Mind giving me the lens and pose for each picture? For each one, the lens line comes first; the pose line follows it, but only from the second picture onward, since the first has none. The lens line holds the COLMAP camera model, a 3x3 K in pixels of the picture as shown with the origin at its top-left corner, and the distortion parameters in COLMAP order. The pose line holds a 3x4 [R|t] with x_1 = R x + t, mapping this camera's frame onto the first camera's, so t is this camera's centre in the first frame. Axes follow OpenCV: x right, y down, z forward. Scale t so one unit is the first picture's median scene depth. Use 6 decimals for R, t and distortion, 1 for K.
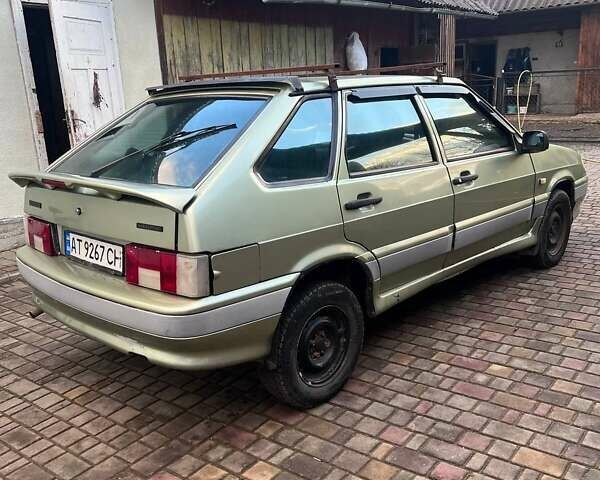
lens RADIAL K [[586.2, 0, 300.5], [0, 586.2, 251.5], [0, 0, 1]] dist [-0.002332, 0.001560]
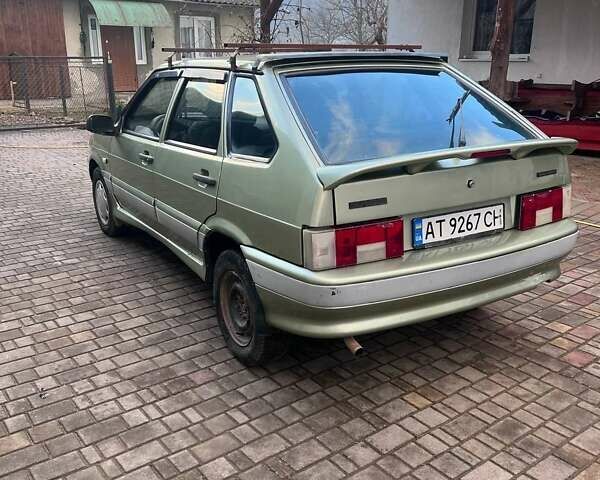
lens RADIAL K [[589.8, 0, 281.0], [0, 589.8, 264.8], [0, 0, 1]] dist [0.018897, 0.003814]
pose [[0.276791, -0.270455, 0.922085, -1.306865], [0.245065, 0.947713, 0.204409, -0.202953], [-0.929155, 0.169393, 0.328598, 0.929809]]
